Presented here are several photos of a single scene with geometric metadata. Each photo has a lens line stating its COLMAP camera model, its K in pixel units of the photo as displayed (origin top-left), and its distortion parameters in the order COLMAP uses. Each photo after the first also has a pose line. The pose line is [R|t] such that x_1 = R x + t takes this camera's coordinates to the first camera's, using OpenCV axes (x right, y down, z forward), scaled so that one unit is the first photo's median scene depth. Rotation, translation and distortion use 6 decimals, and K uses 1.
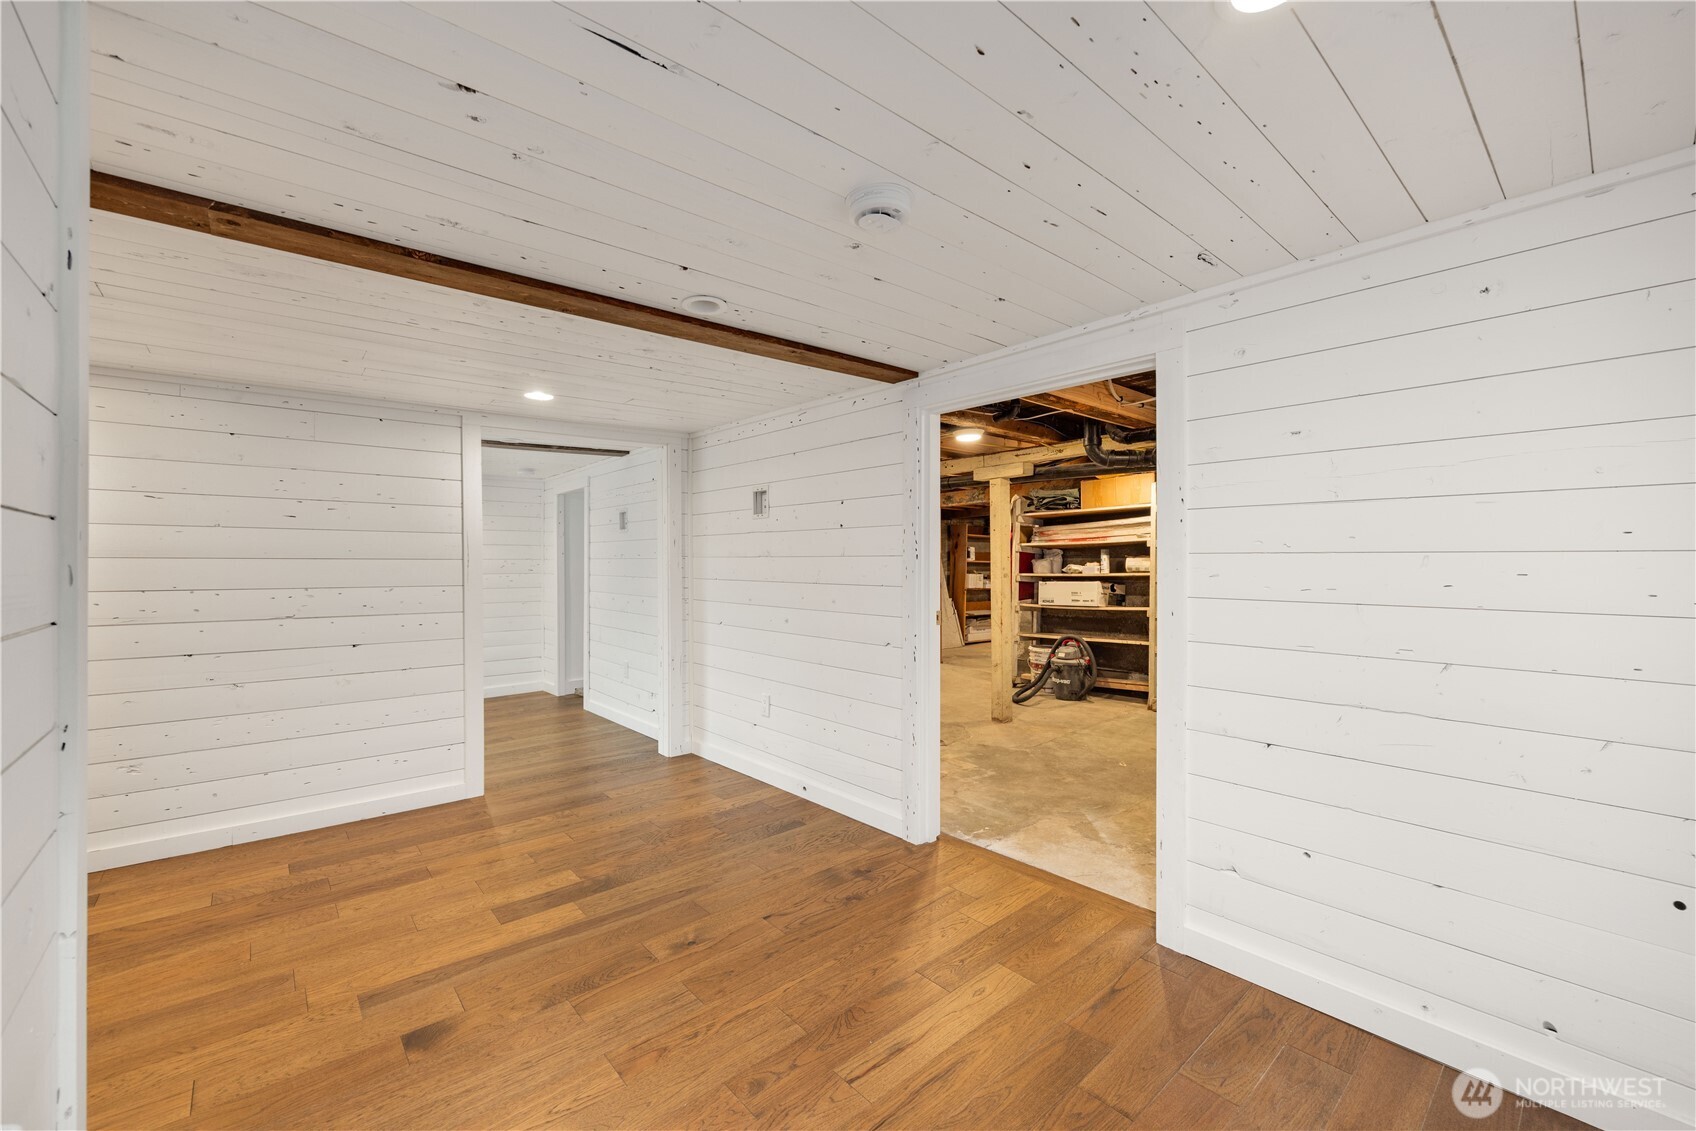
lens RADIAL K [[679.1, 0, 842.5], [0, 679.1, 571.2], [0, 0, 1]] dist [-0.001683, -0.000433]
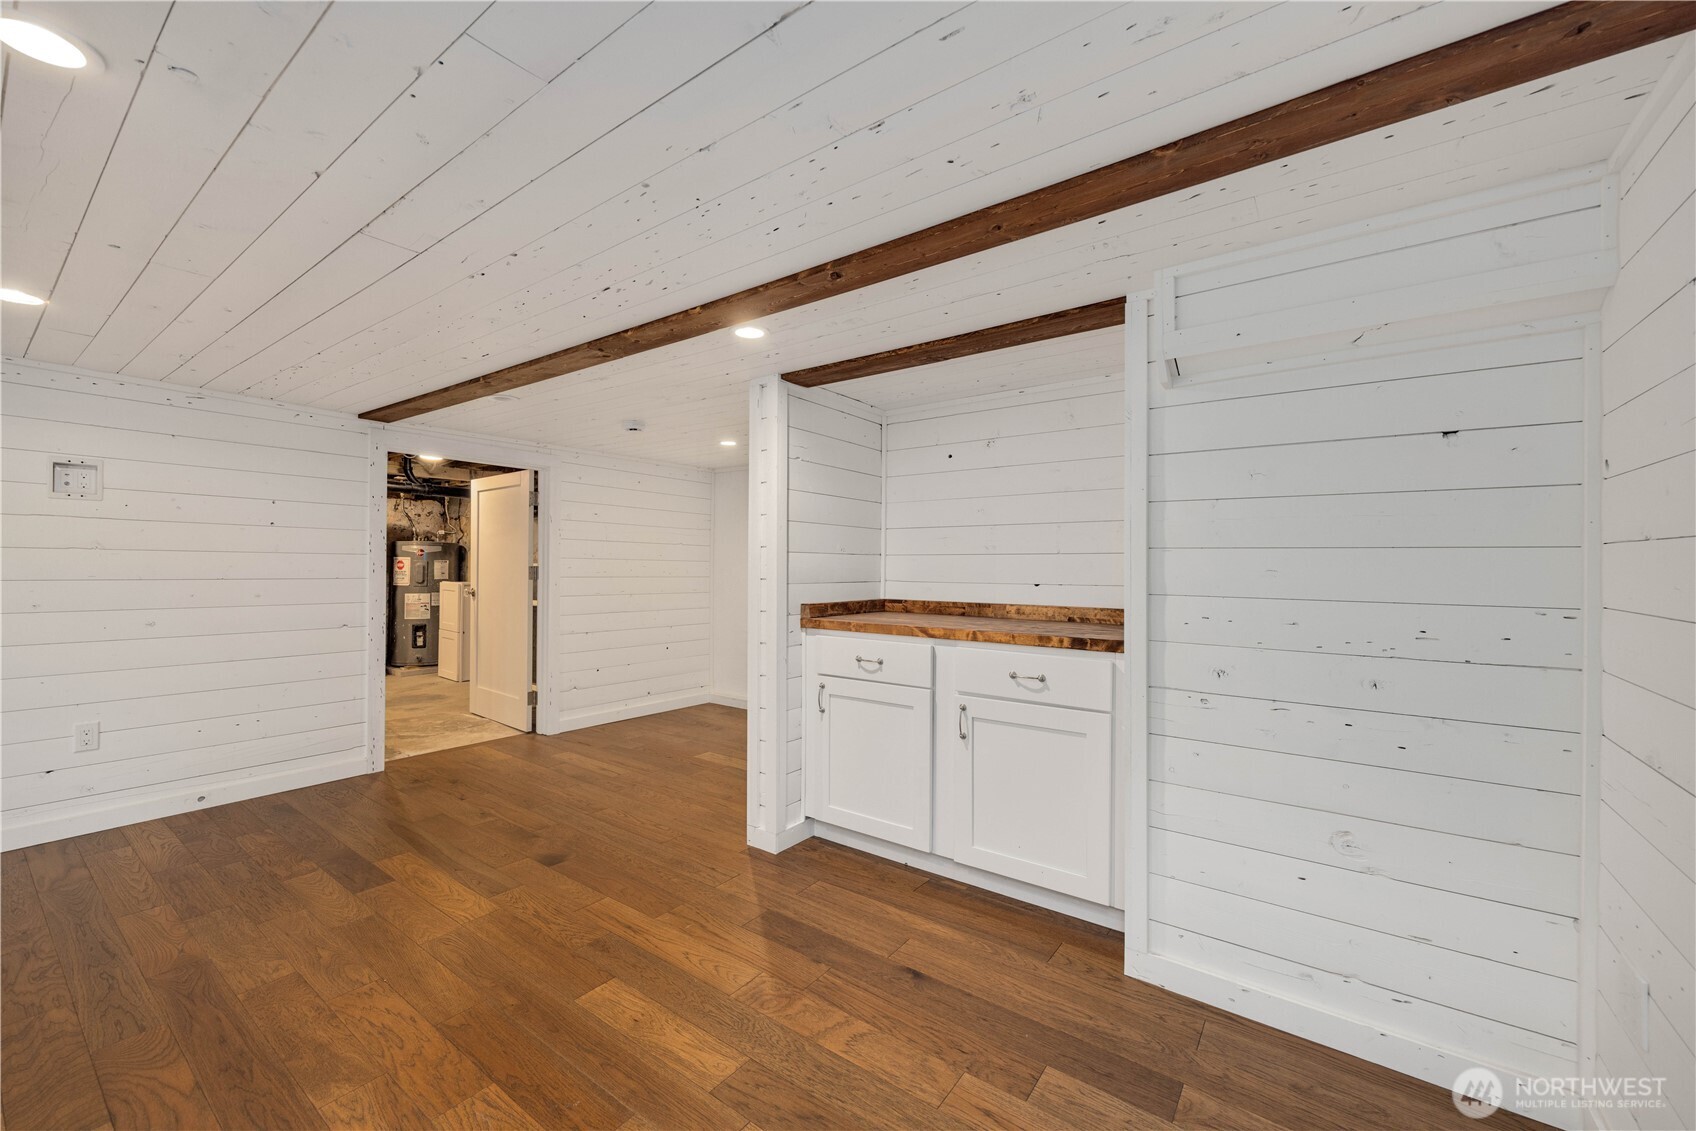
lens RADIAL K [[679.1, 0, 843.6], [0, 679.1, 564.3], [0, 0, 1]] dist [-0.001683, -0.000433]
pose [[-0.225312, 0.000699, 0.974286, -1.593942], [-0.001505, 0.999998, -0.001065, -0.004803], [-0.974286, -0.001706, -0.225311, 0.475622]]
